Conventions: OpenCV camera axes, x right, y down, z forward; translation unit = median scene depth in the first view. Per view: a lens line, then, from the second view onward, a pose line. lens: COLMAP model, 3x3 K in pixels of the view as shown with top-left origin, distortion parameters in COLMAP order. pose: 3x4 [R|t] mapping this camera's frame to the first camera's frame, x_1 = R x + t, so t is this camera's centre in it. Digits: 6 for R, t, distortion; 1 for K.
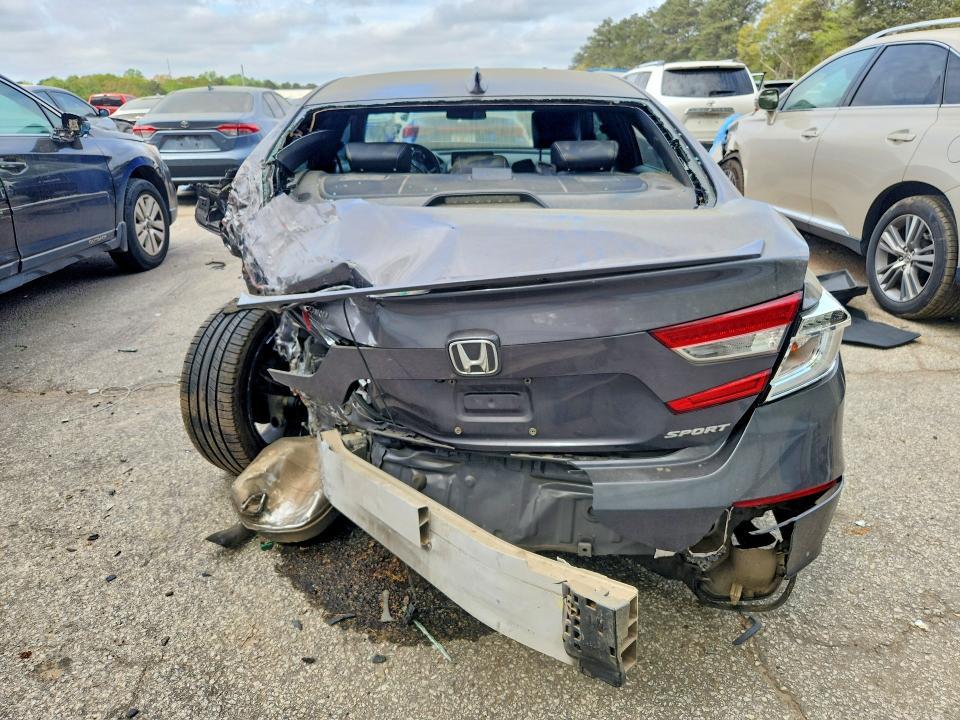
lens RADIAL K [[680.7, 0, 480.0], [0, 680.7, 360.0], [0, 0, 1]] dist [0.060858, -0.056848]
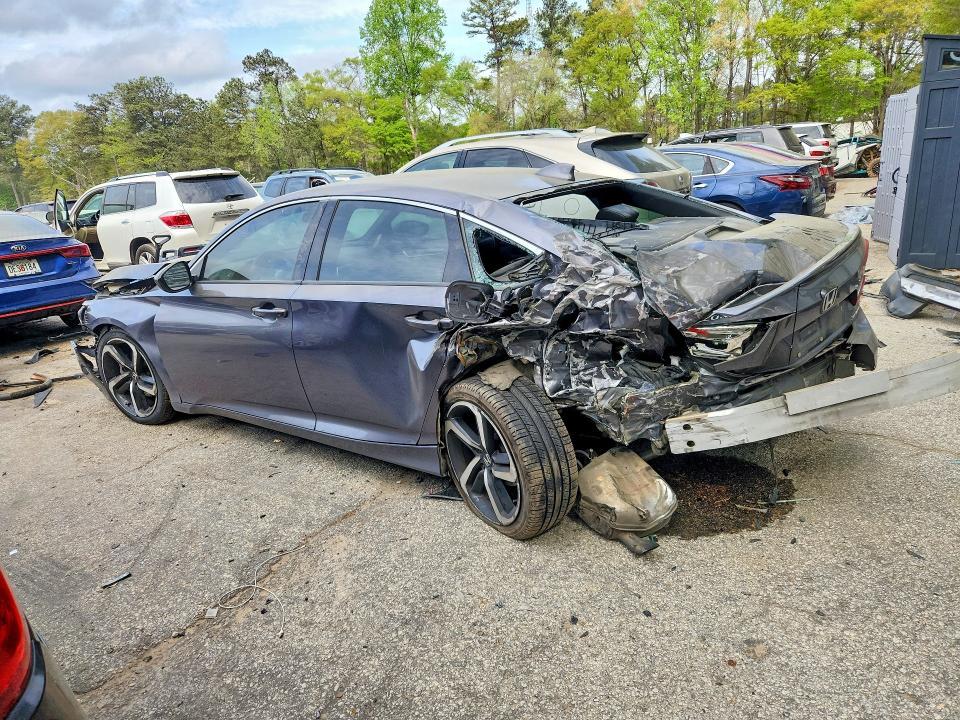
lens RADIAL K [[680.7, 0, 480.0], [0, 680.7, 360.0], [0, 0, 1]] dist [0.060858, -0.056848]
pose [[0.552726, -0.266418, 0.789630, -1.315029], [0.374932, 0.925709, 0.049885, -0.192181], [-0.744258, 0.268485, 0.611552, 0.390005]]
